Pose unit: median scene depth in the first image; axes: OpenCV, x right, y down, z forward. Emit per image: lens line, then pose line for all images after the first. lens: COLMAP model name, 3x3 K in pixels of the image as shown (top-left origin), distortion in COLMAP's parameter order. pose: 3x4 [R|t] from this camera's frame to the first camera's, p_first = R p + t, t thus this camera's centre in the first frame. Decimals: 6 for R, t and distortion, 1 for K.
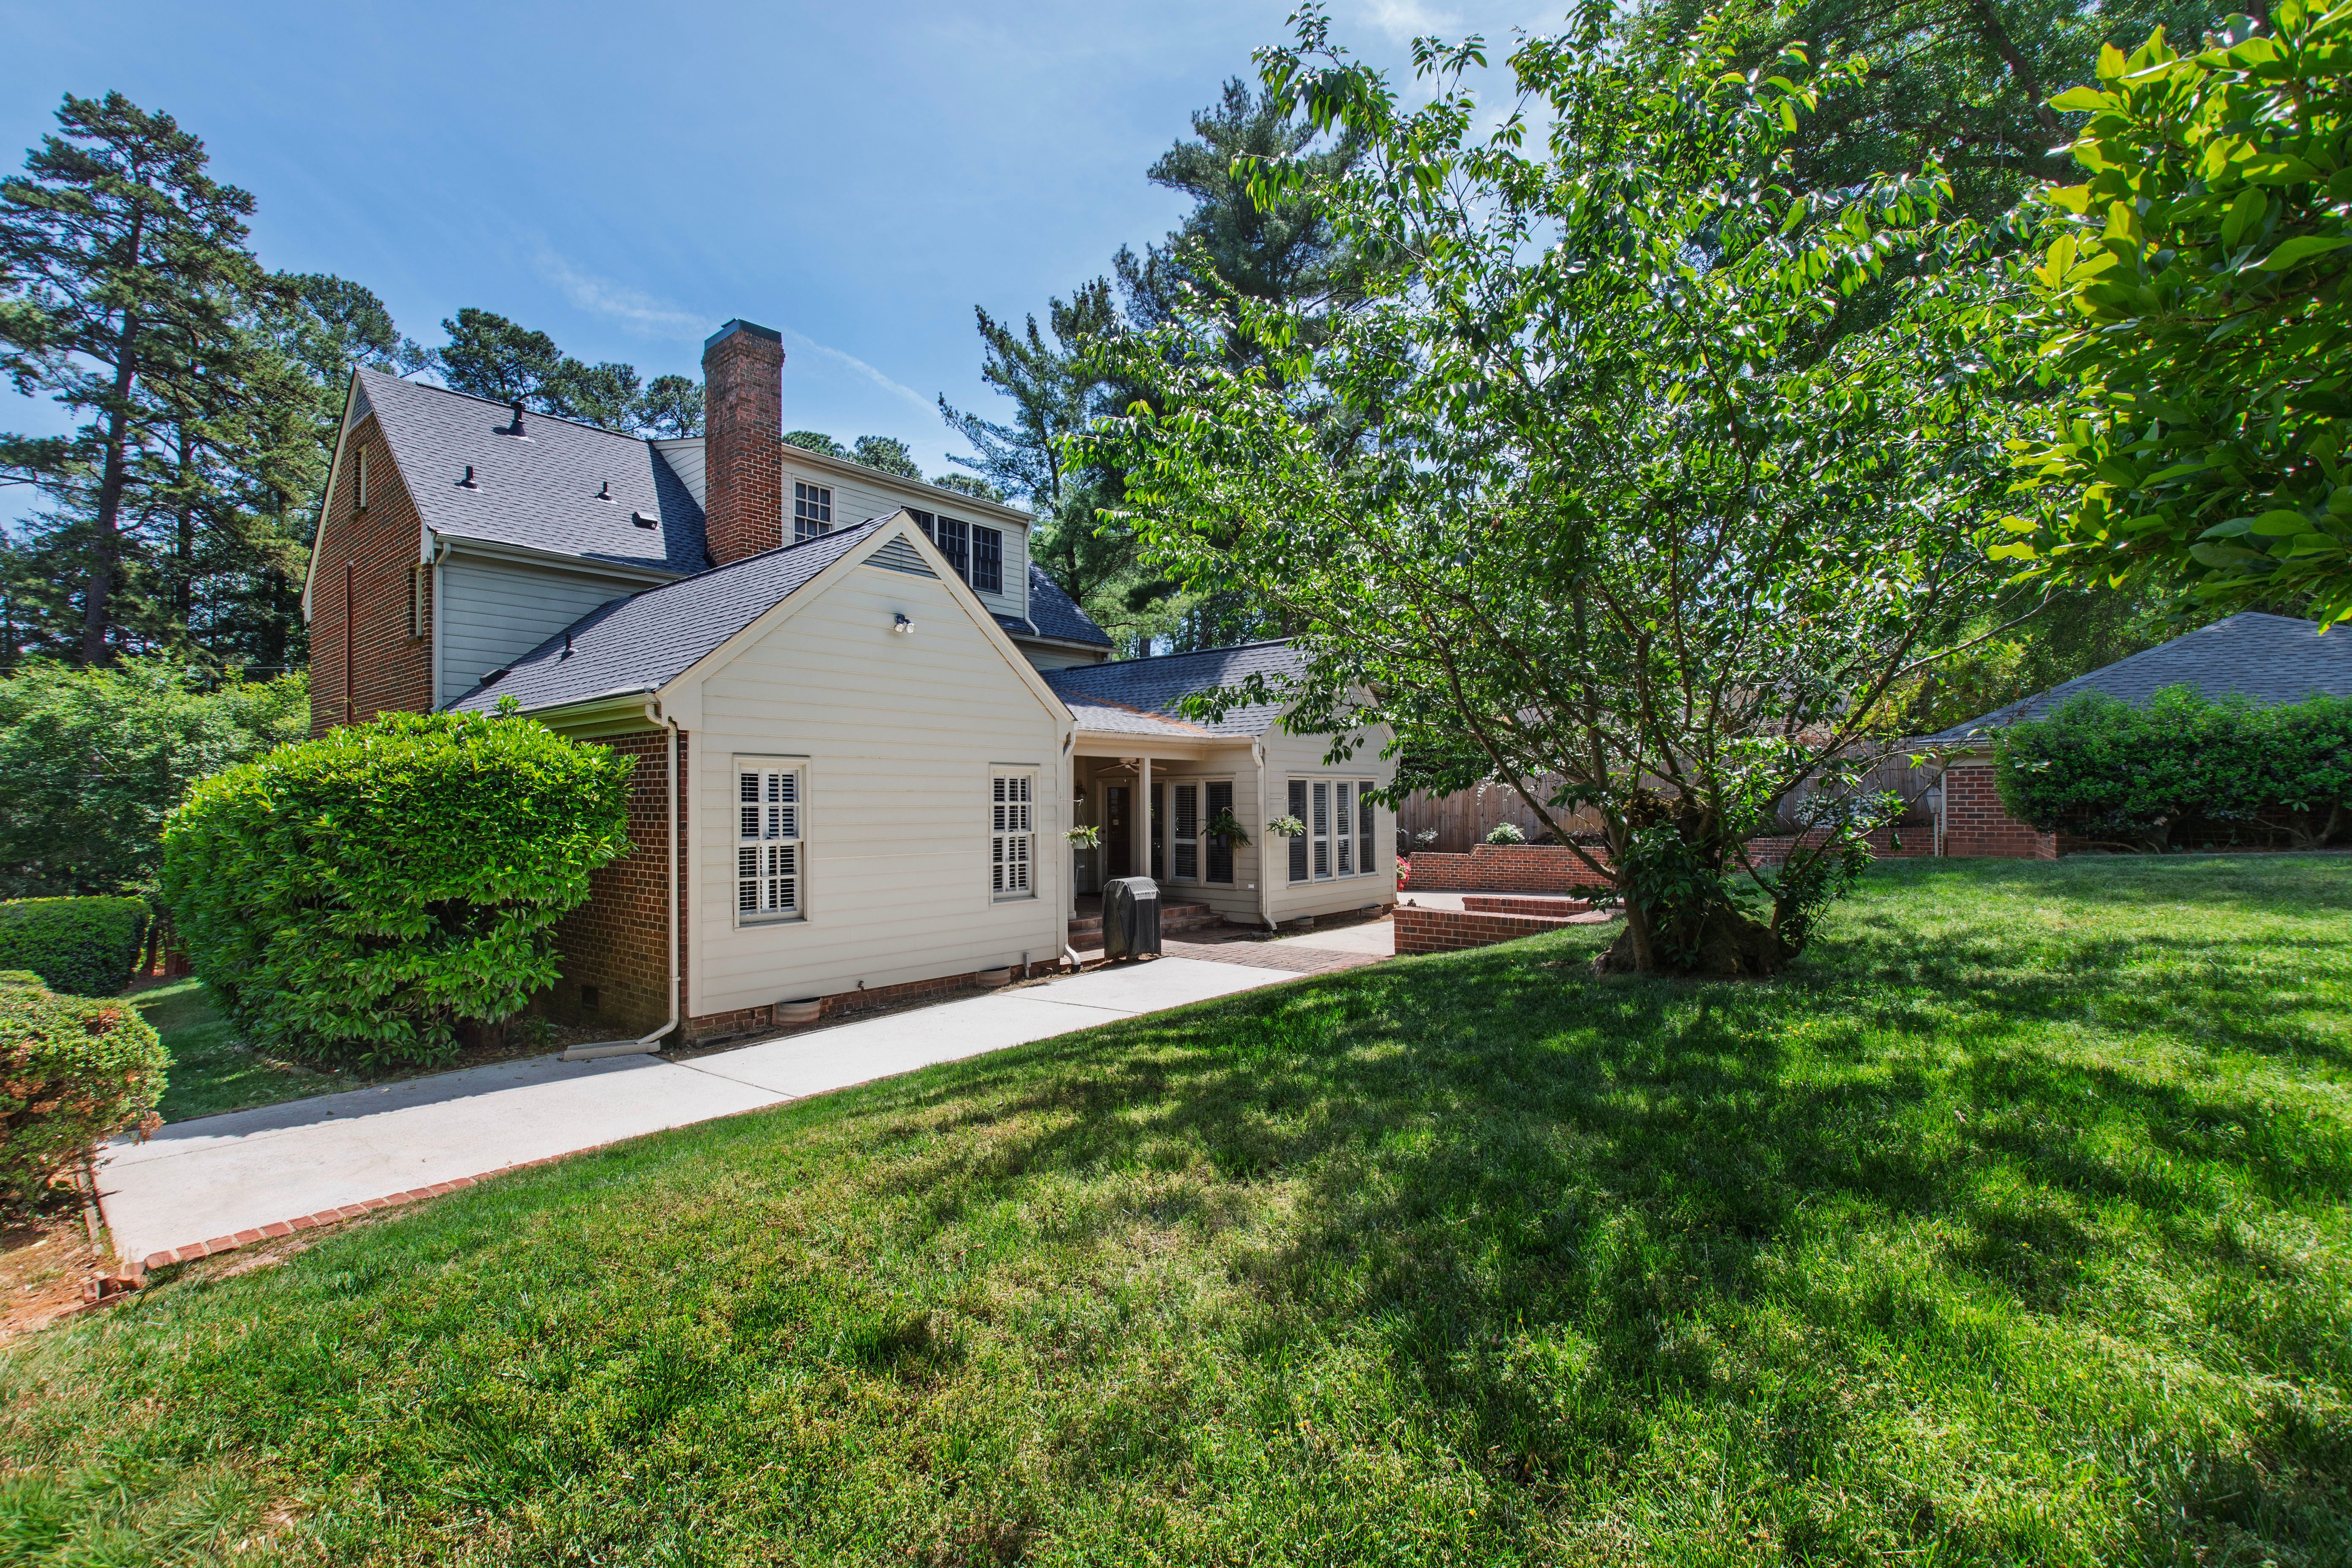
lens RADIAL K [[1057.7, 0, 1174.7], [0, 1057.7, 787.6], [0, 0, 1]] dist [-0.002630, -0.000206]
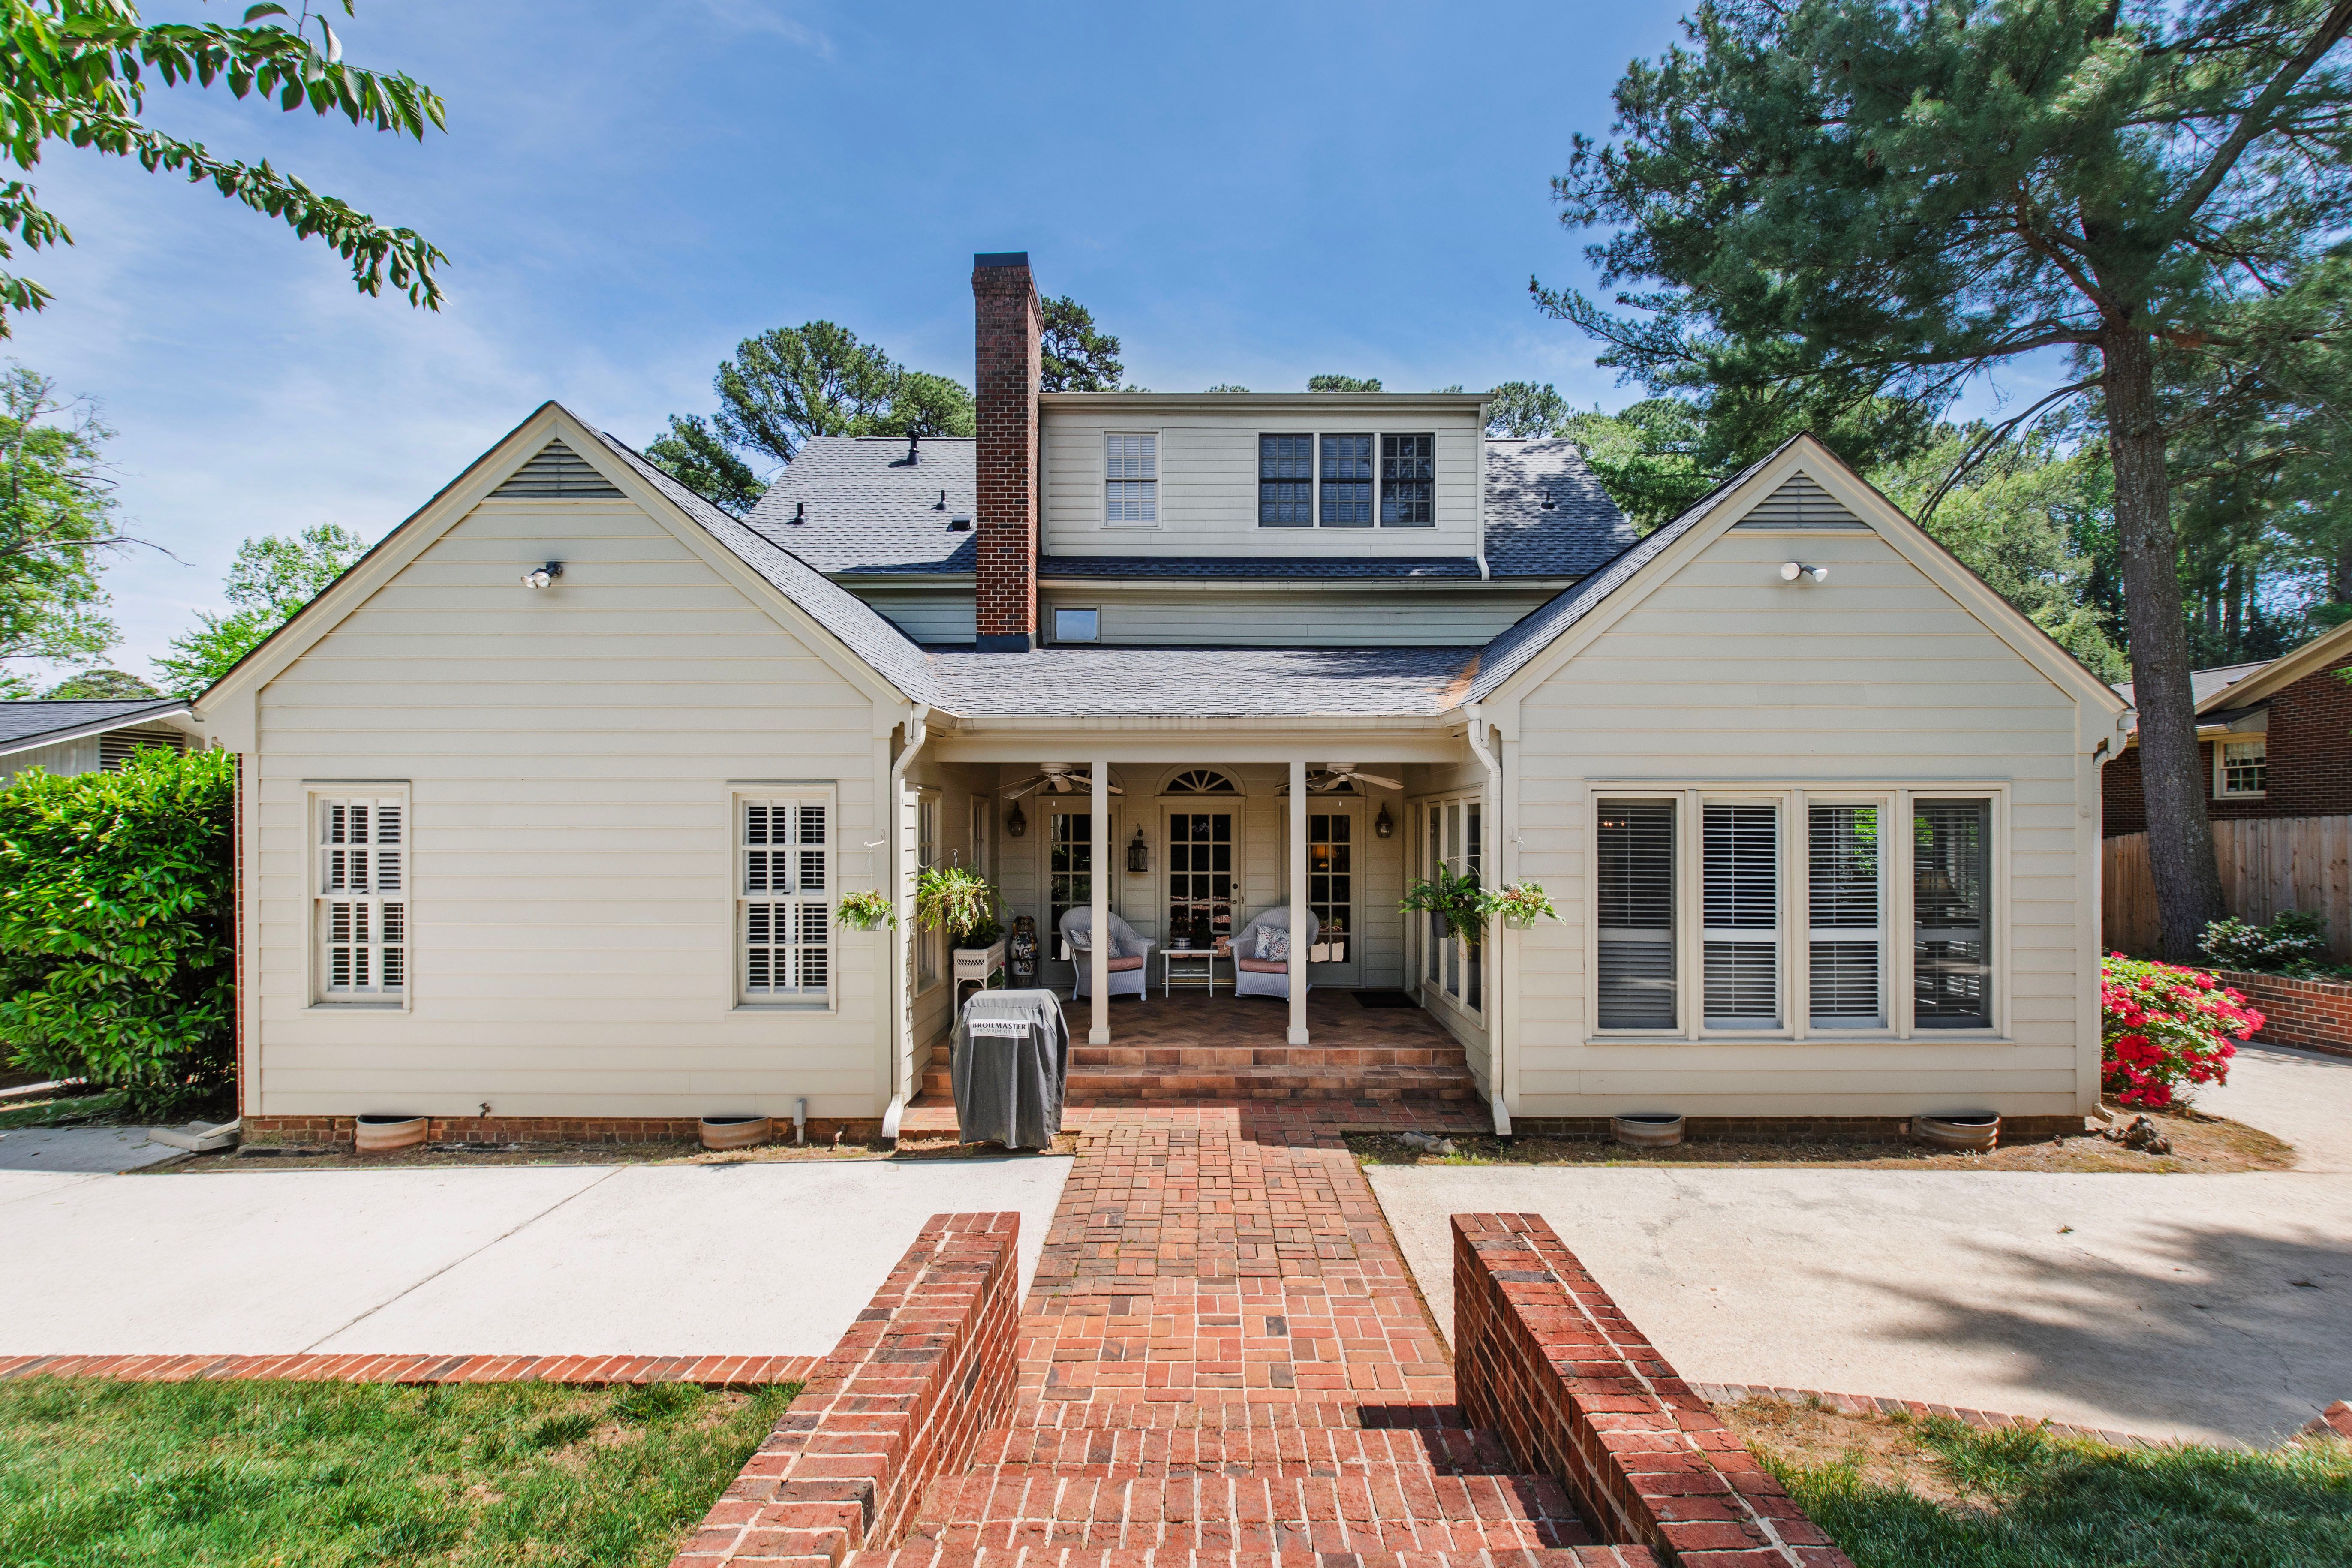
lens RADIAL K [[1057.7, 0, 1208.2], [0, 1057.7, 822.3], [0, 0, 1]] dist [-0.002630, -0.000206]
pose [[0.638526, 0.003294, -0.769593, 0.438810], [0.007723, 0.999913, 0.010688, -0.003290], [0.769561, -0.012768, 0.638445, 0.756984]]
